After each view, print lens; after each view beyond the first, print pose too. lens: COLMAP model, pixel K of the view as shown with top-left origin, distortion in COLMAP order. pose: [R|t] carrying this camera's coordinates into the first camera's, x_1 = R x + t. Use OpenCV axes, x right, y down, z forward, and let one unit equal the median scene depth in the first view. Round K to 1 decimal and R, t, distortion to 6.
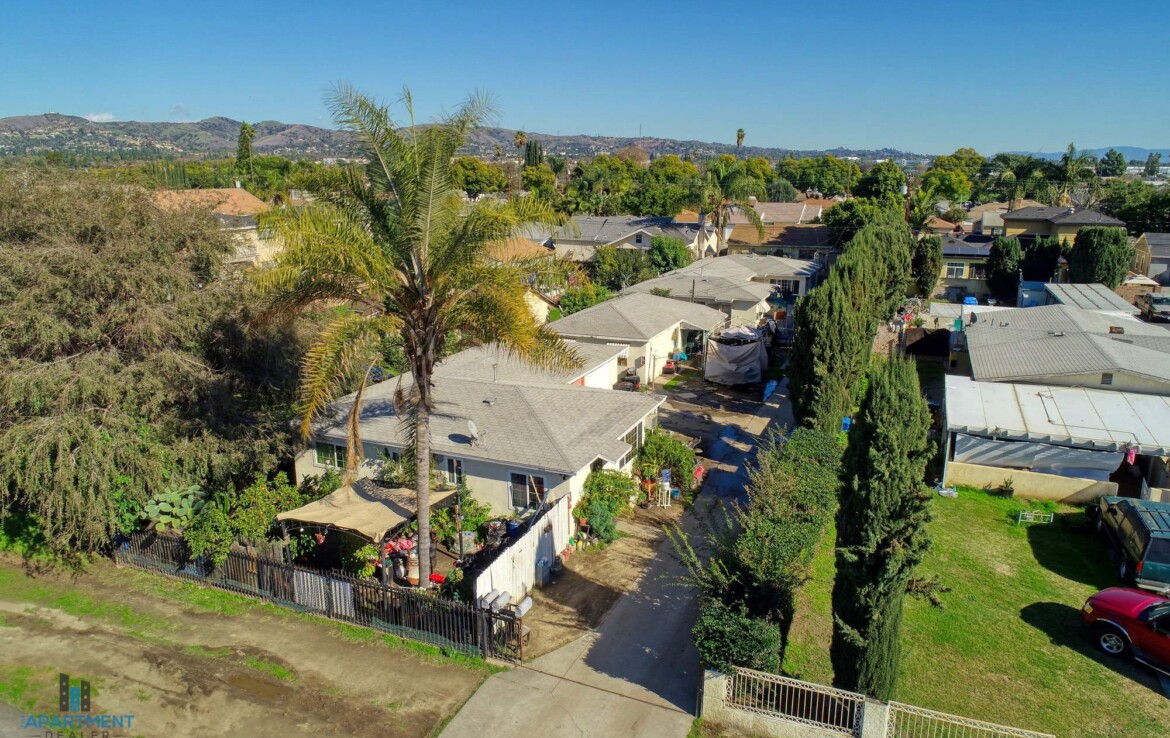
lens RADIAL K [[785.1, 0, 585.0], [0, 785.1, 369.0], [0, 0, 1]] dist [-0.001813, -0.002972]
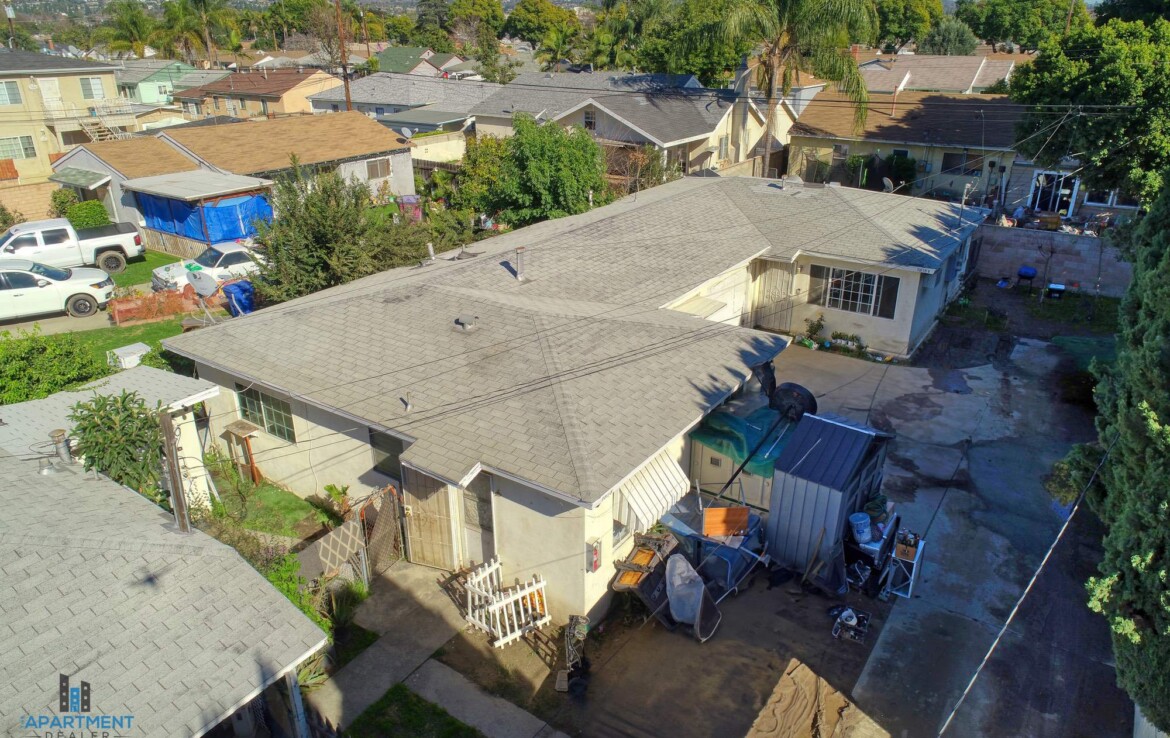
lens RADIAL K [[785.1, 0, 585.0], [0, 785.1, 369.0], [0, 0, 1]] dist [-0.001813, -0.002972]
pose [[0.982084, 0.075562, -0.172632, 0.155117], [-0.046737, 0.985132, 0.165319, -0.093010], [0.182557, -0.154289, 0.971014, 0.497947]]
